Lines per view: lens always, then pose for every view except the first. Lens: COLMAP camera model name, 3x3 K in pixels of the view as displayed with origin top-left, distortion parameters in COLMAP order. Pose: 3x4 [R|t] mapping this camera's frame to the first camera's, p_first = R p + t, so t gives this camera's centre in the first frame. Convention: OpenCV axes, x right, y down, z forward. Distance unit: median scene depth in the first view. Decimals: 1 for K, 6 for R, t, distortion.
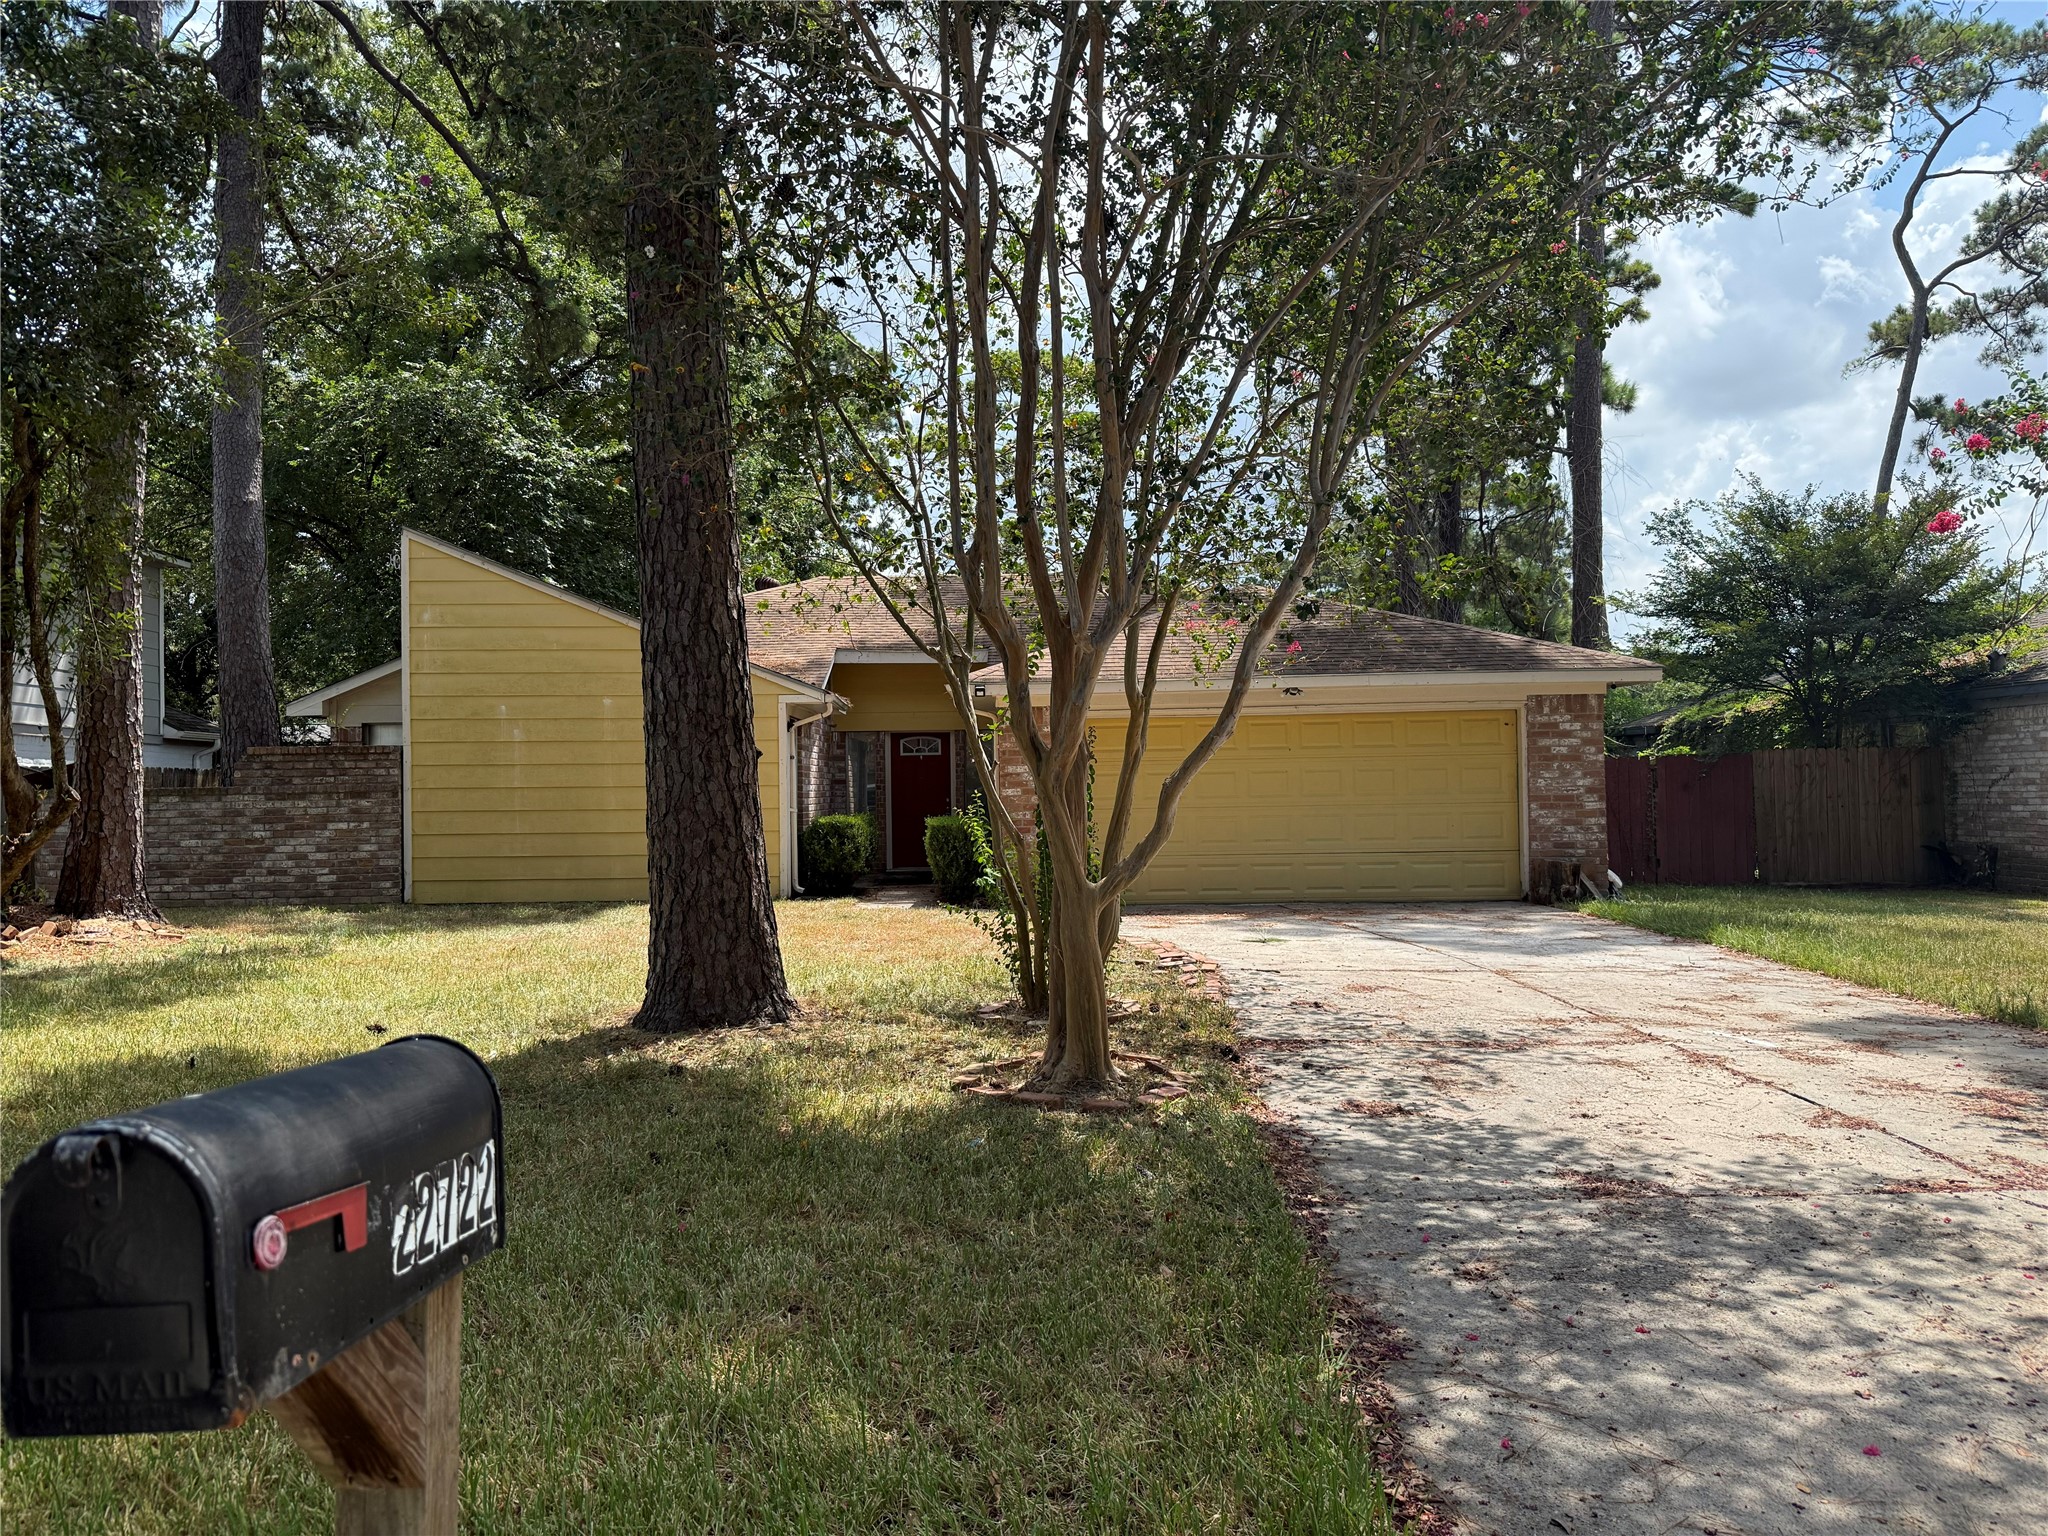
lens RADIAL K [[1434.9, 0, 1031.2], [0, 1434.9, 769.7], [0, 0, 1]] dist [0.042576, -0.002056]
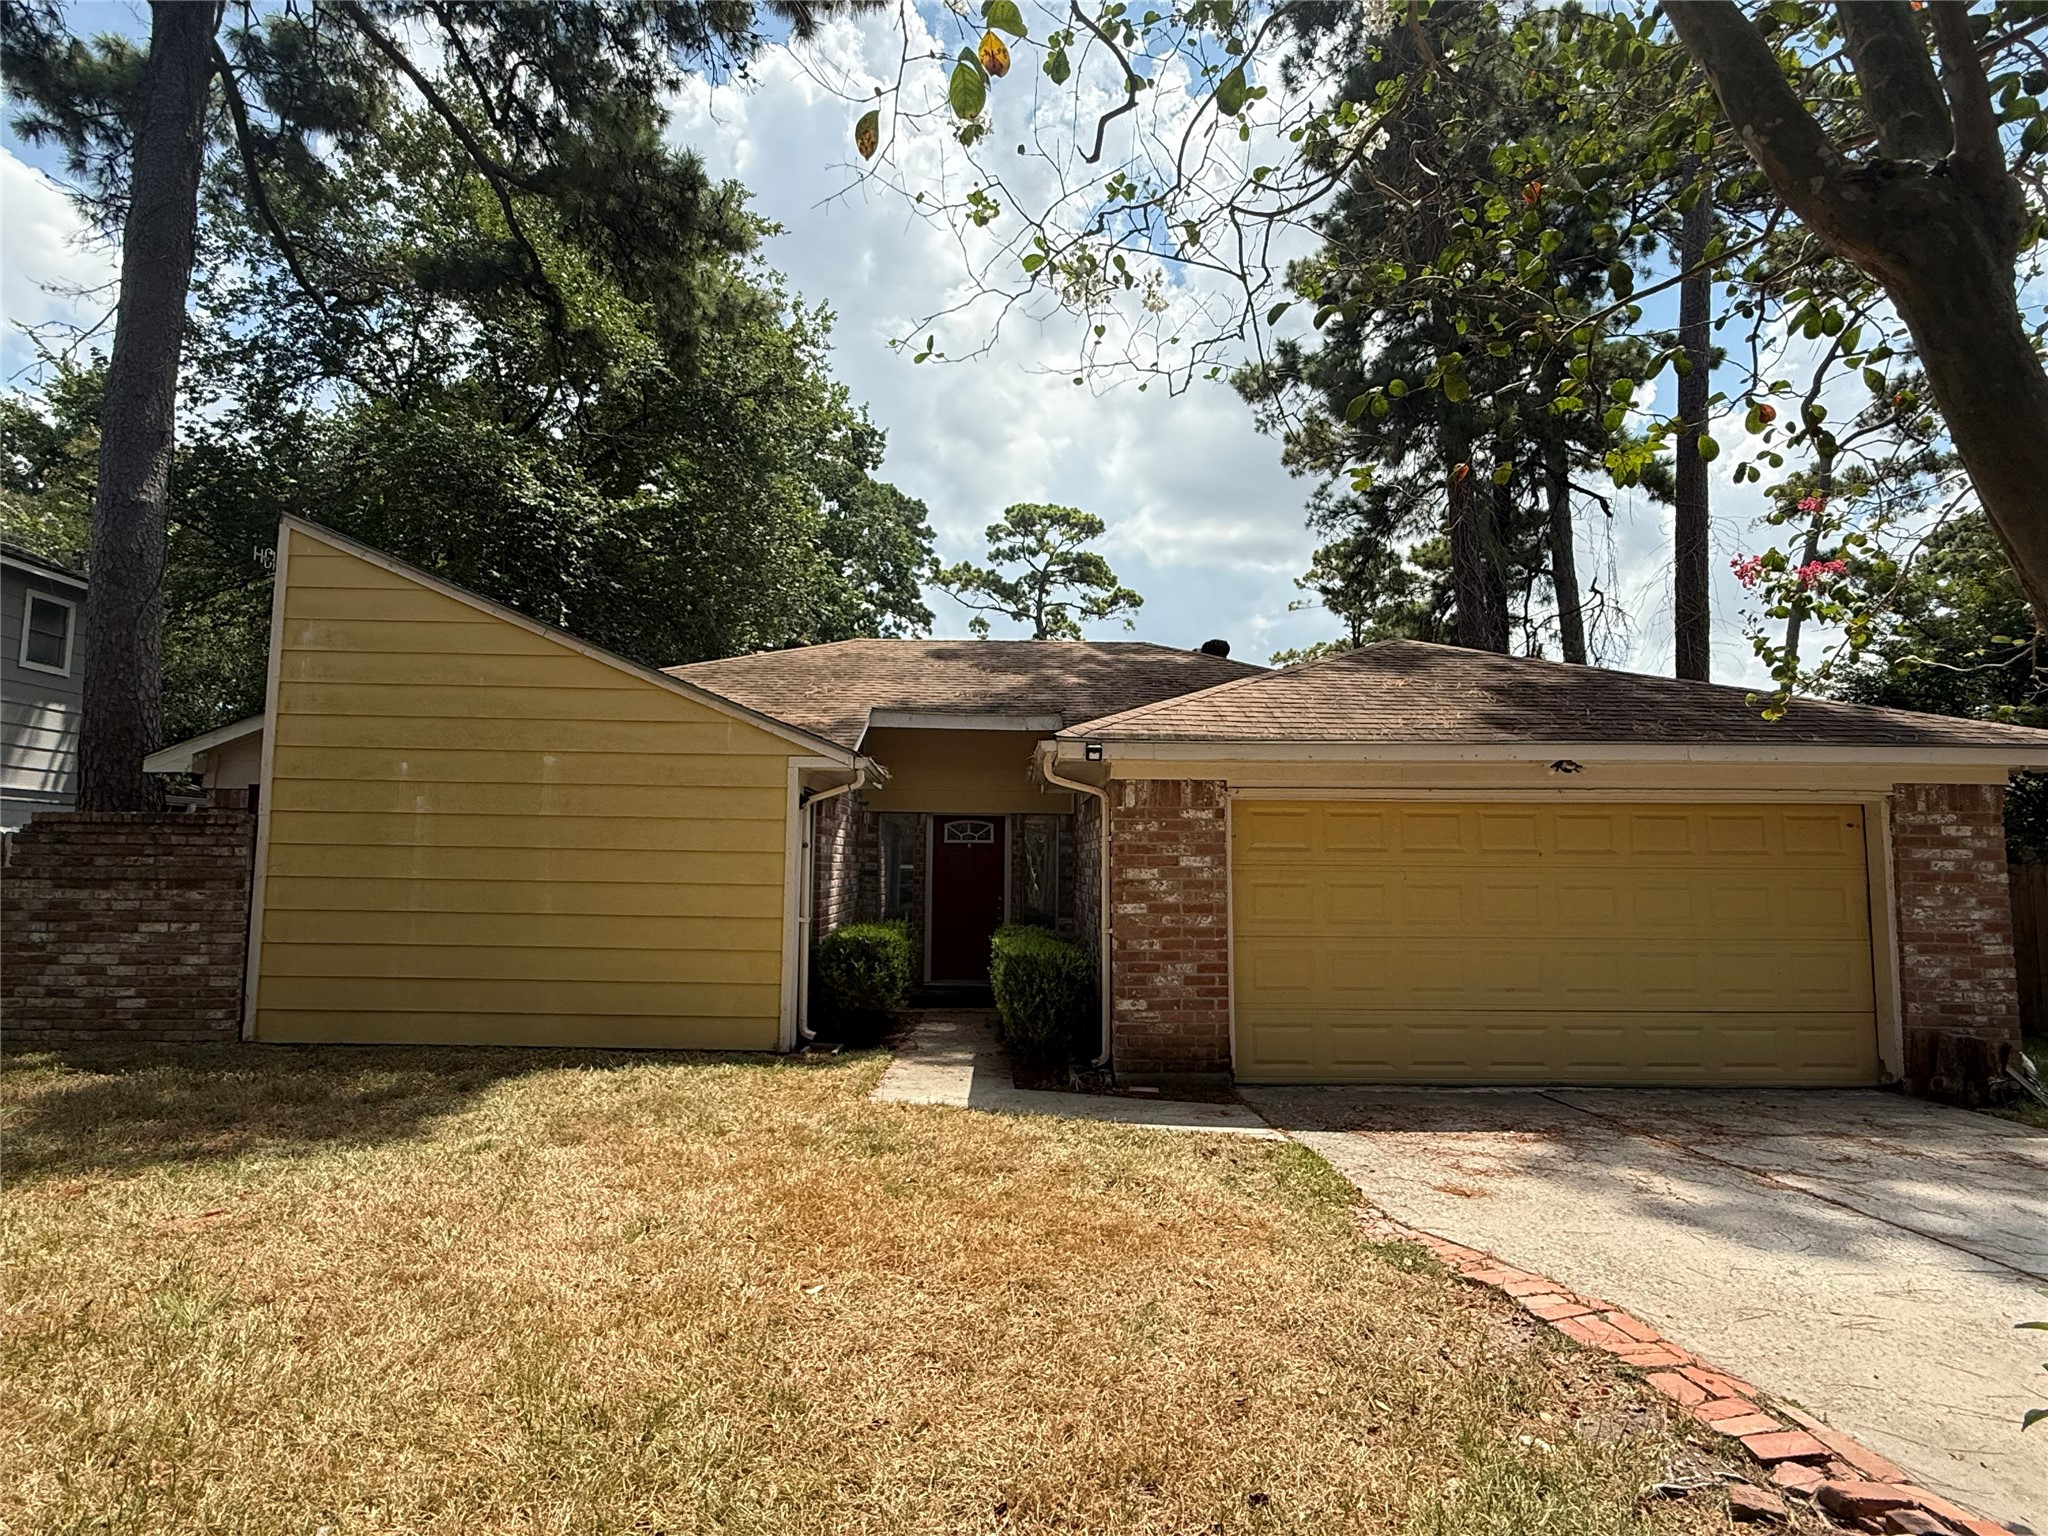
lens RADIAL K [[1076.7, 0, 1018.9], [0, 1076.7, 766.4], [0, 0, 1]] dist [0.003180, 0.000283]
pose [[0.999651, 0.026114, 0.004000, -0.063811], [-0.025746, 0.996922, -0.074050, -0.010780], [-0.005921, 0.073922, 0.997246, 0.463577]]
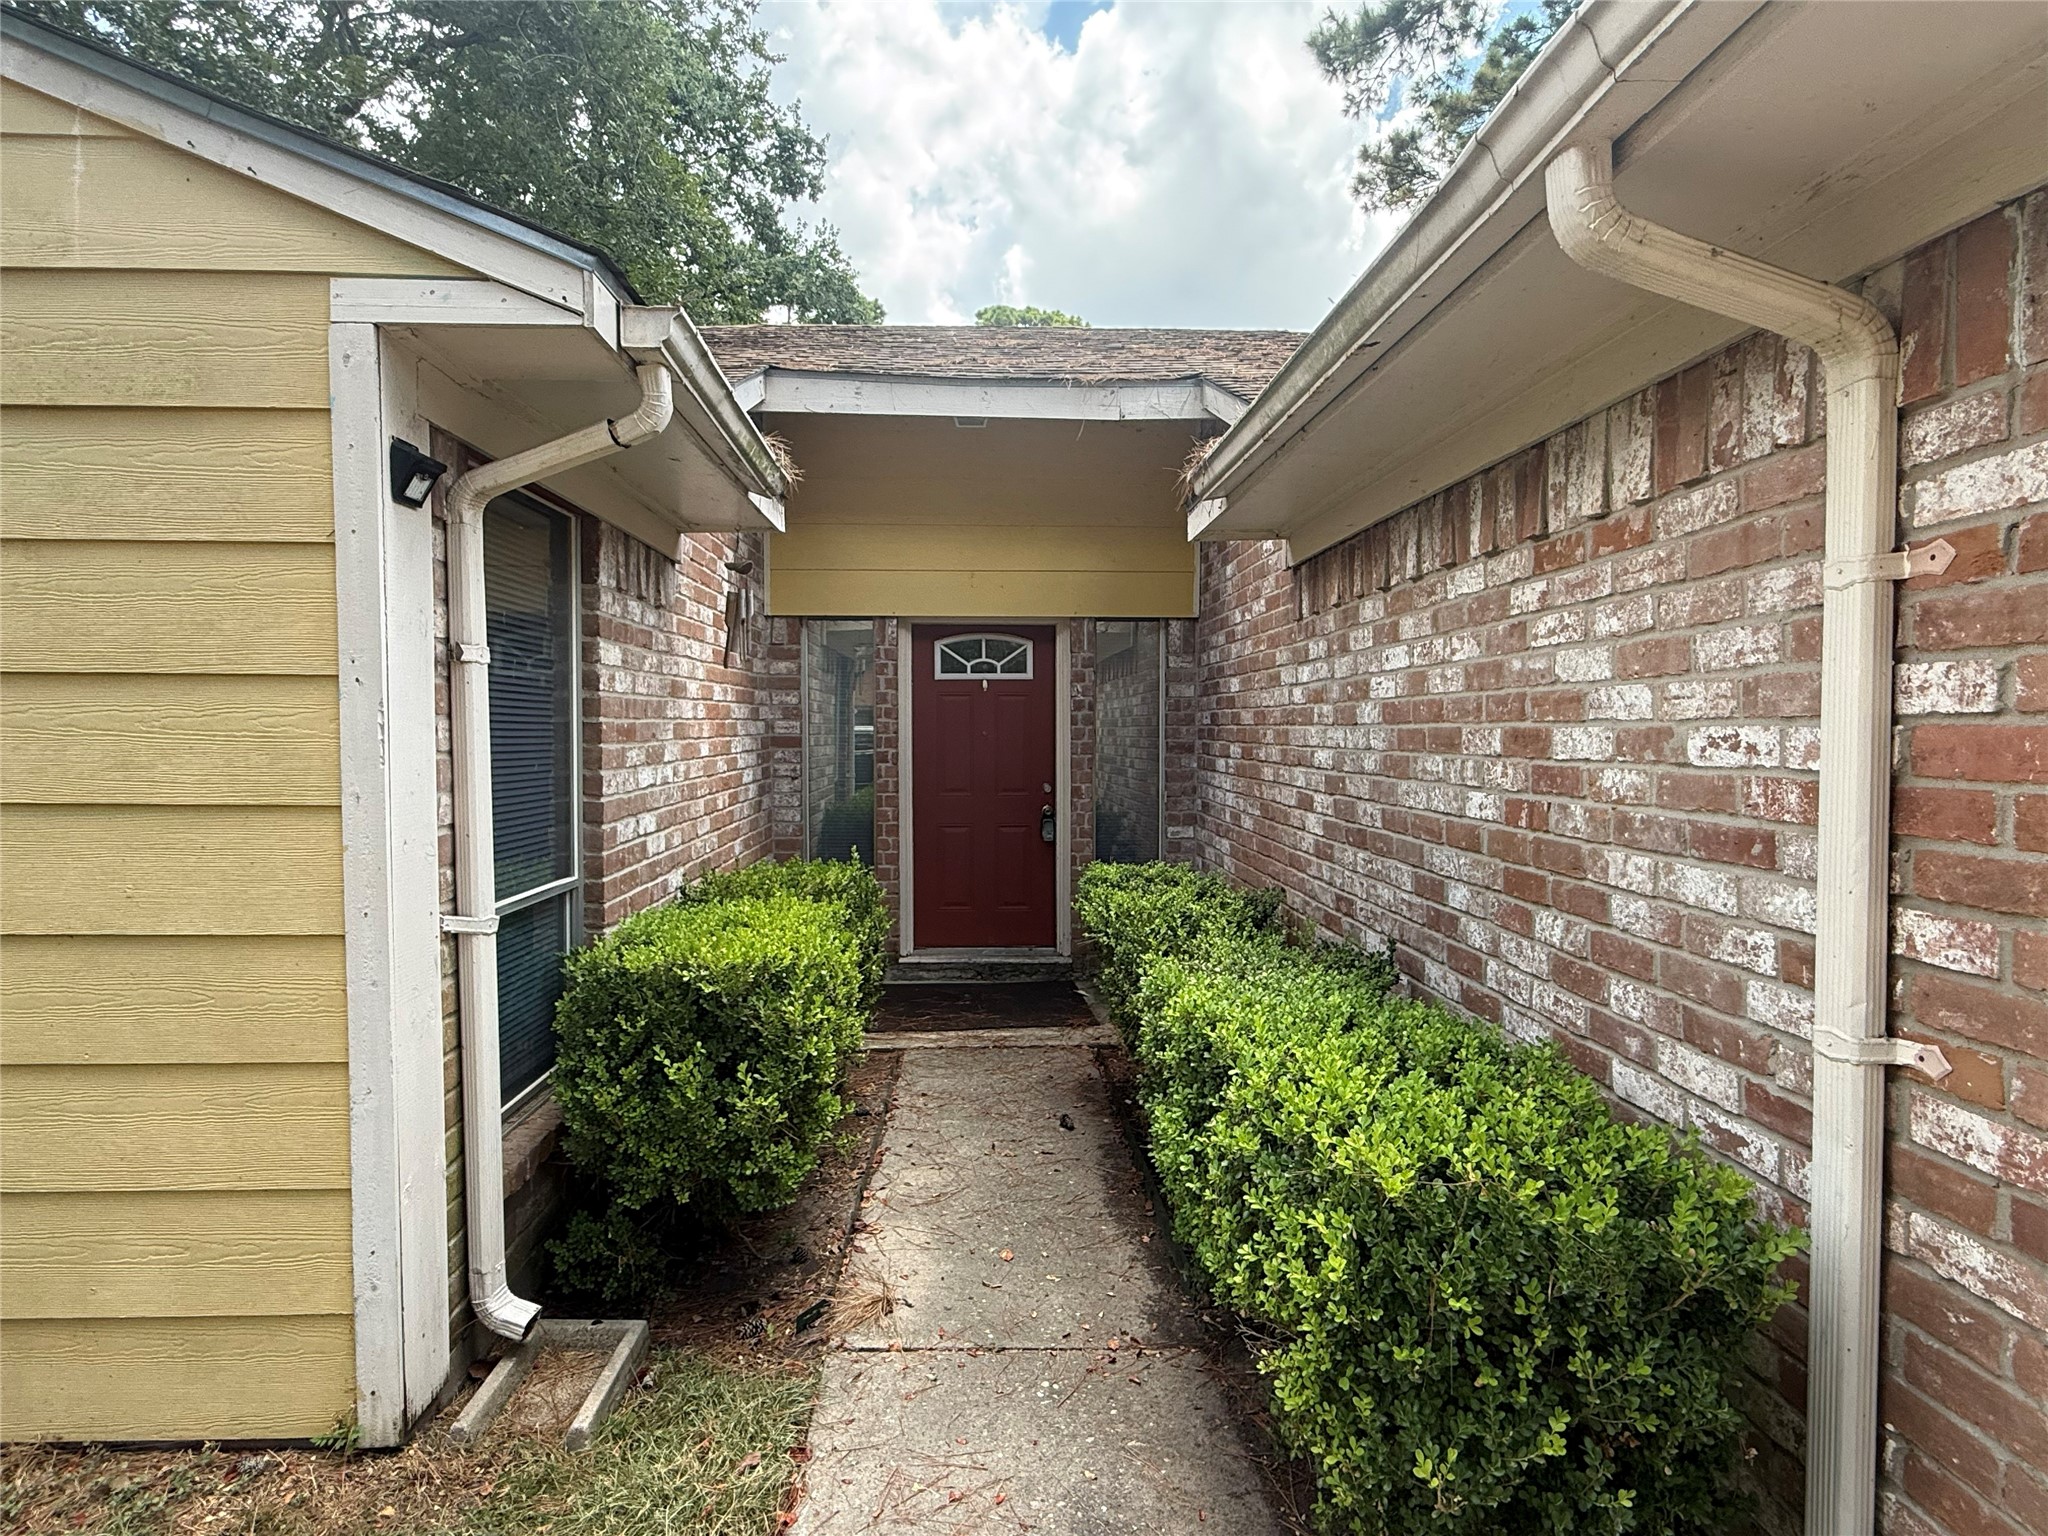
lens RADIAL K [[1076.7, 0, 1019.9], [0, 1076.7, 769.8], [0, 0, 1]] dist [0.003180, 0.000283]
pose [[0.999153, 0.013344, 0.038921, -0.096627], [-0.015562, 0.998238, 0.057252, -0.002410], [-0.038088, -0.057809, 0.997601, 0.849828]]
